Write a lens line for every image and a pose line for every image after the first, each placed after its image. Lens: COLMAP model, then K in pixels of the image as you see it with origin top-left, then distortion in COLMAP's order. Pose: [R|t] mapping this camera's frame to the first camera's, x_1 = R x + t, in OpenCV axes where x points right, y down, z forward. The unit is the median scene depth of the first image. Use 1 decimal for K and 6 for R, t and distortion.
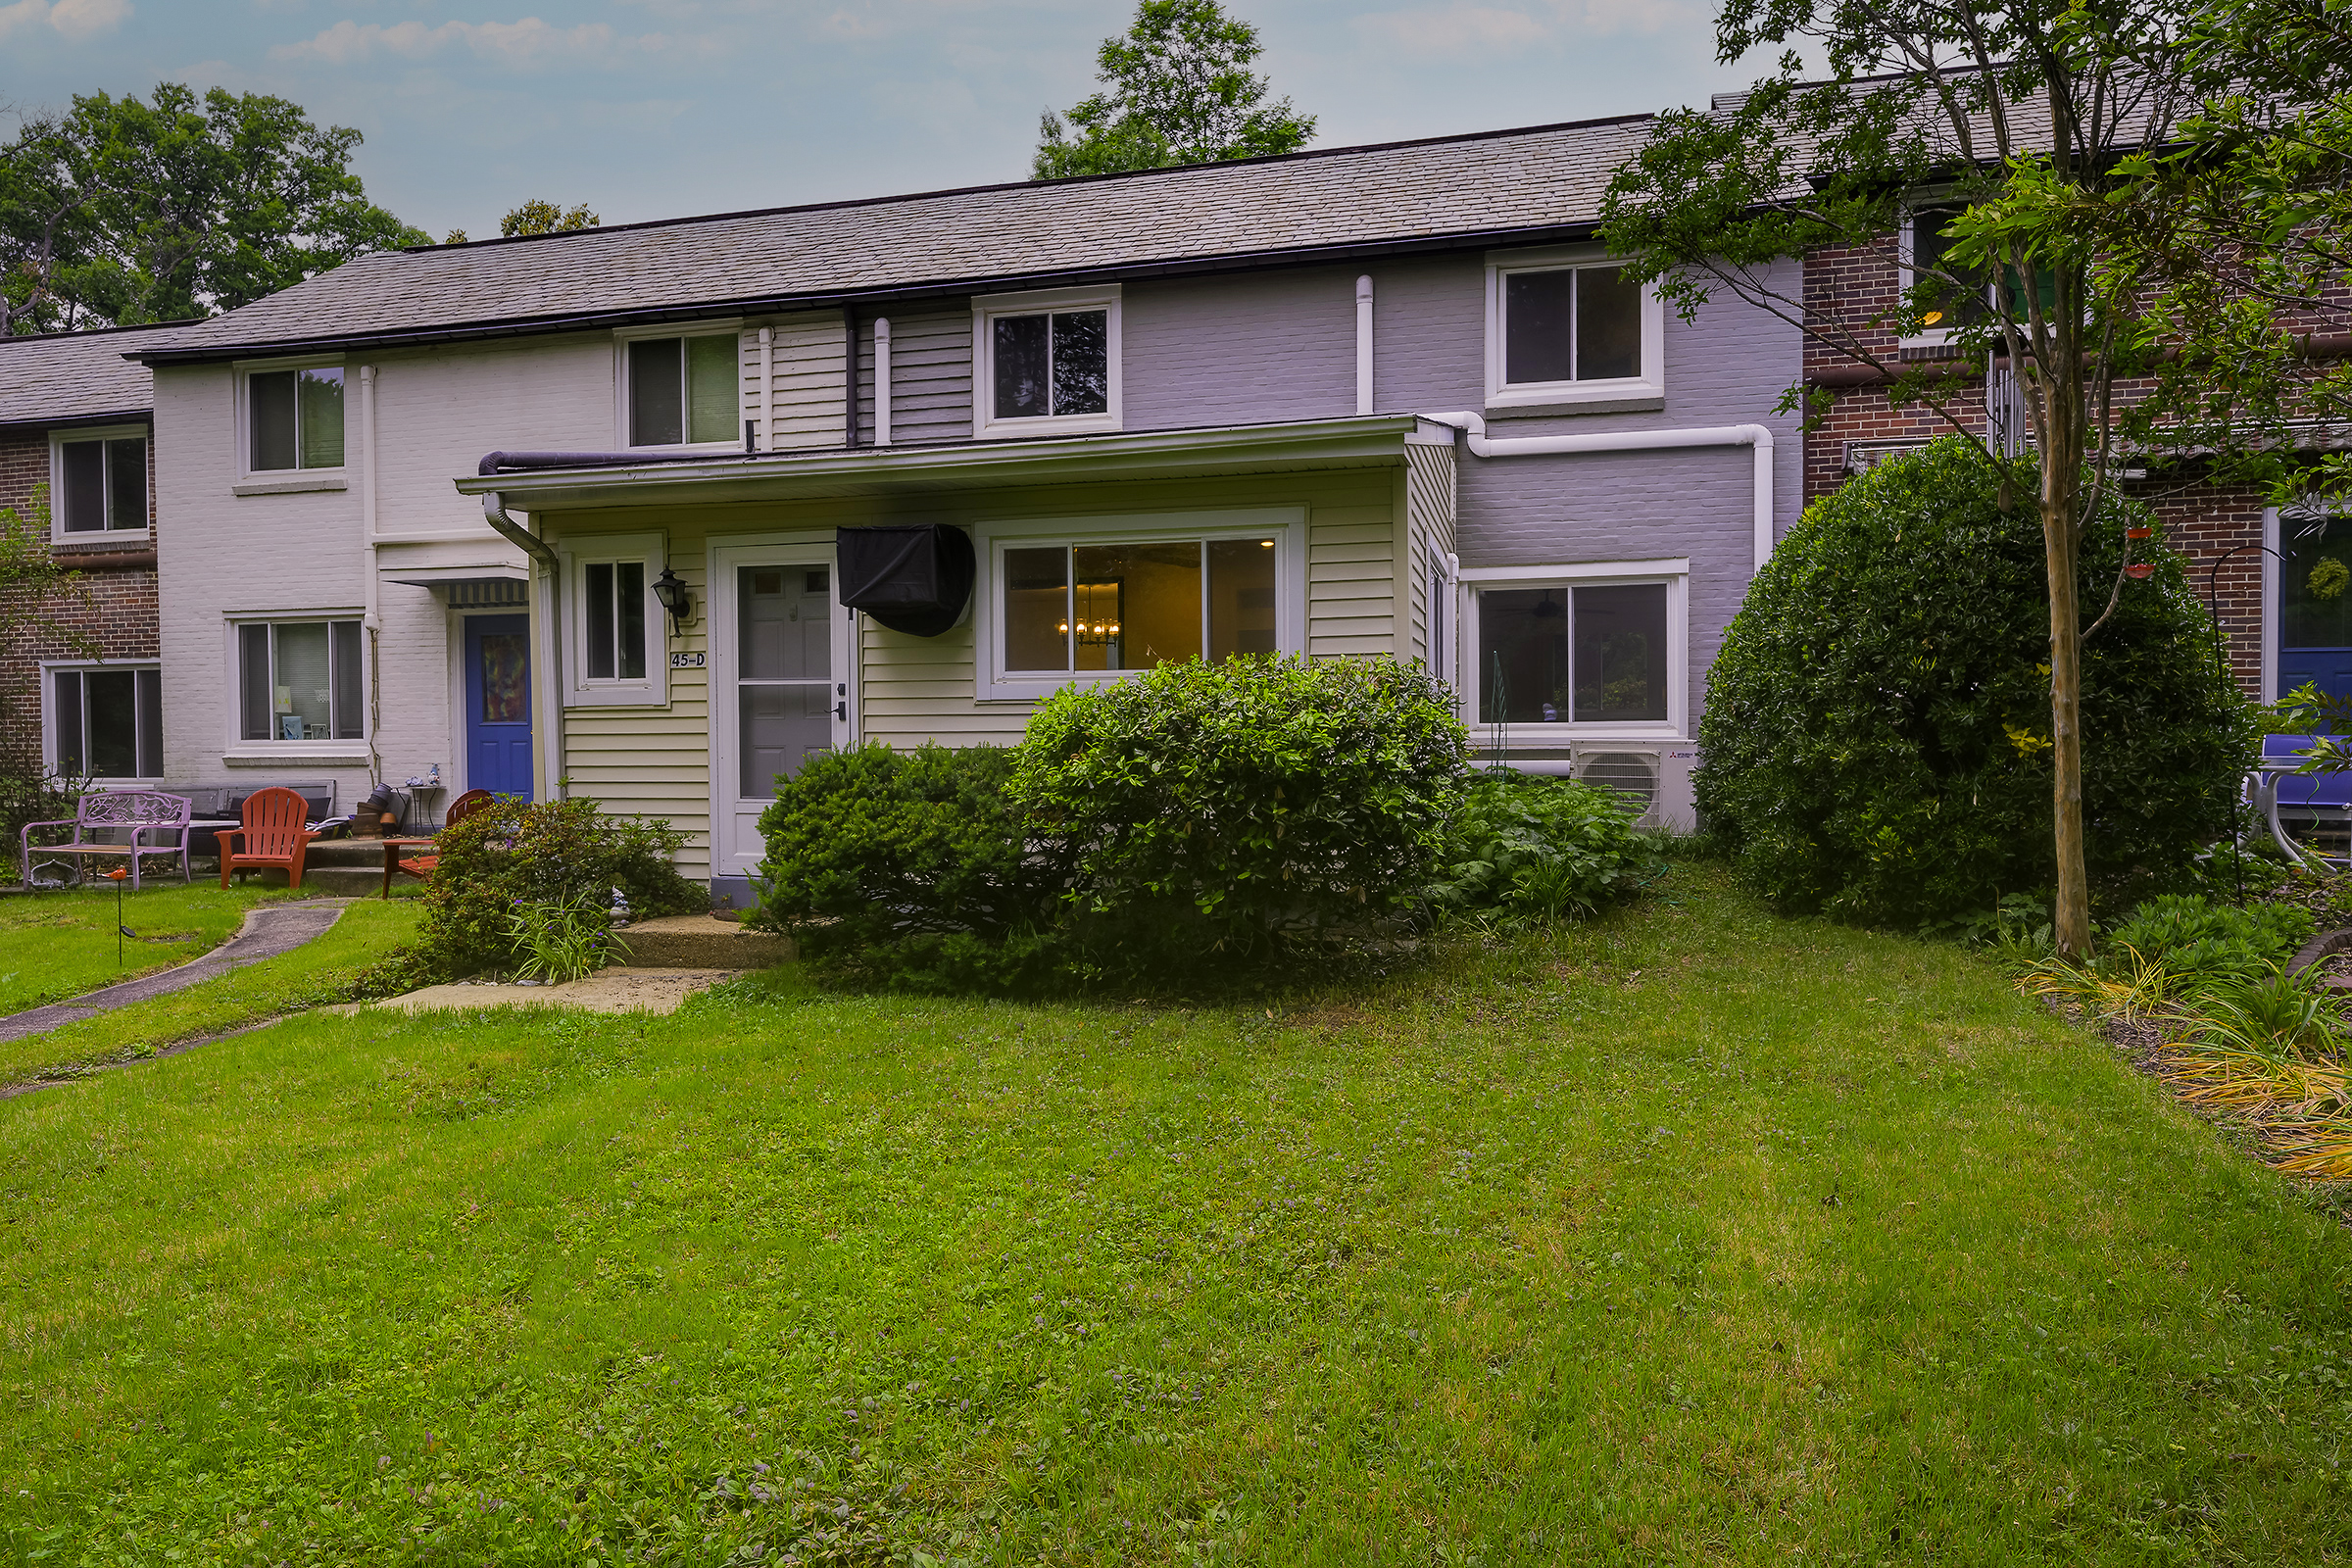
lens RADIAL K [[1417.7, 0, 1176.0], [0, 1417.7, 784.0], [0, 0, 1]] dist [-0.000905, -0.001298]
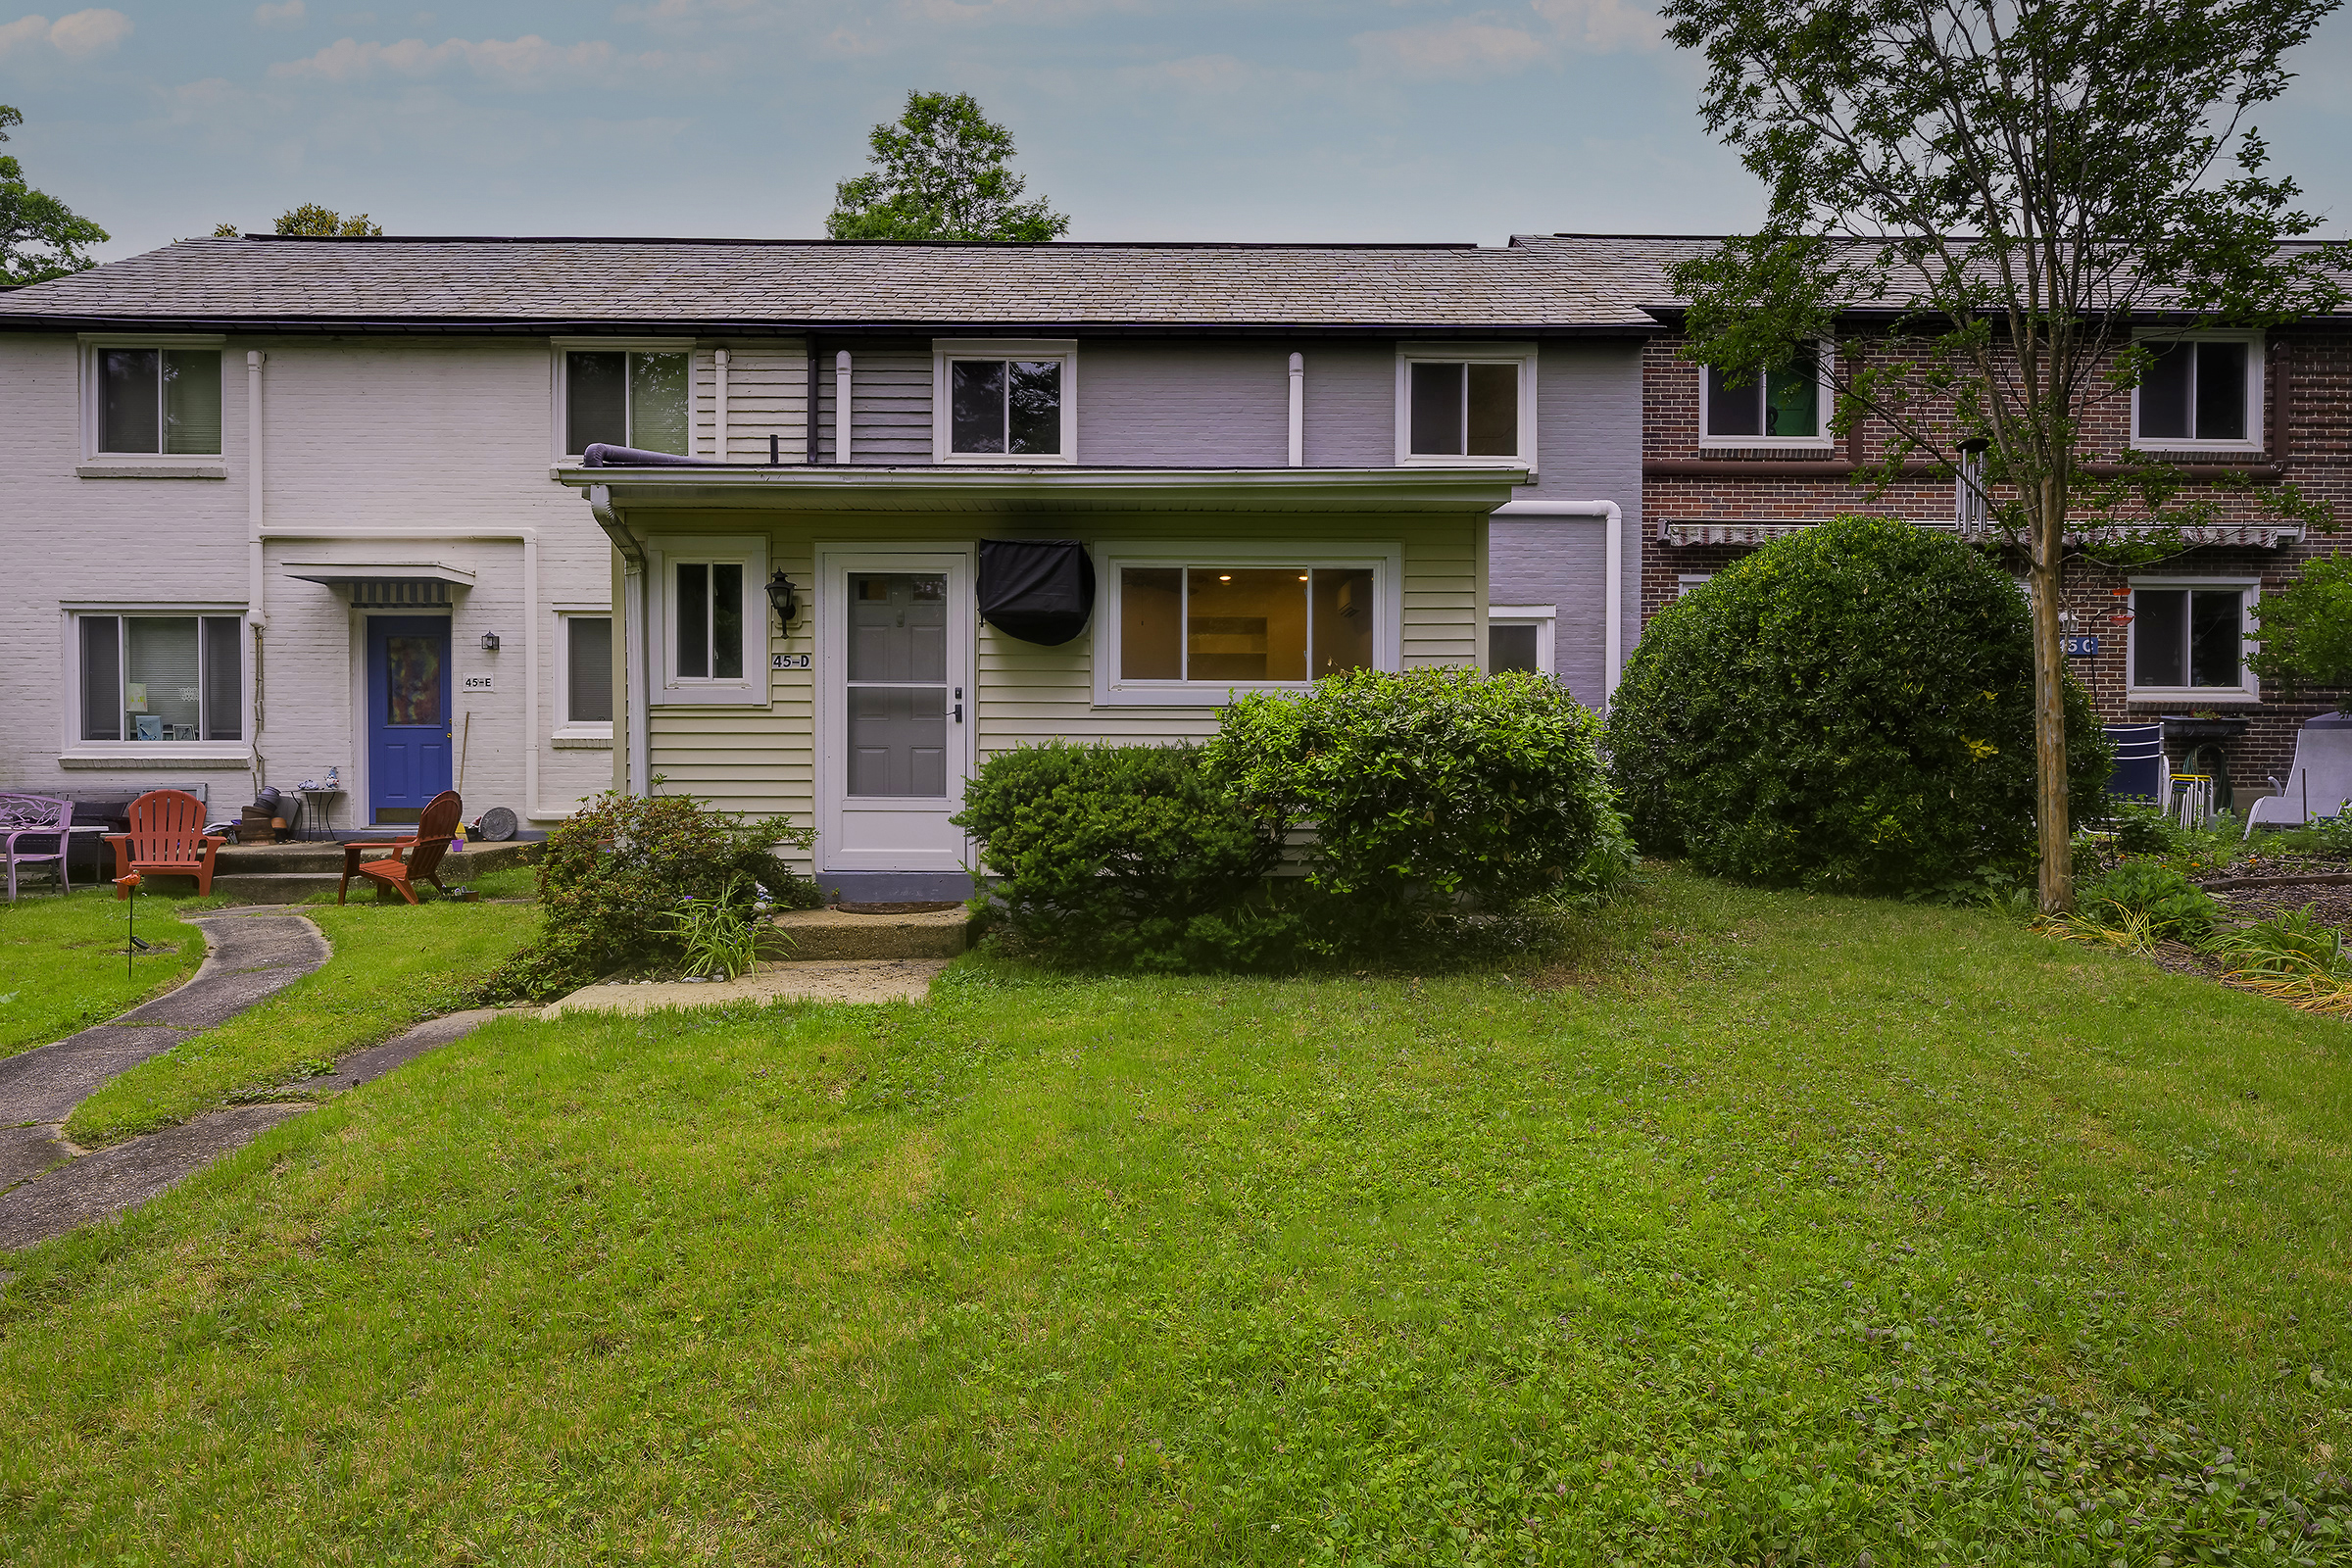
lens RADIAL K [[1226.1, 0, 1176.0], [0, 1226.1, 784.0], [0, 0, 1]] dist [-0.002216, 0.001471]
pose [[0.966822, 0.003531, 0.255427, -0.204072], [-0.000678, 0.999936, -0.011255, 0.007452], [-0.255451, 0.010709, 0.966763, 0.049103]]
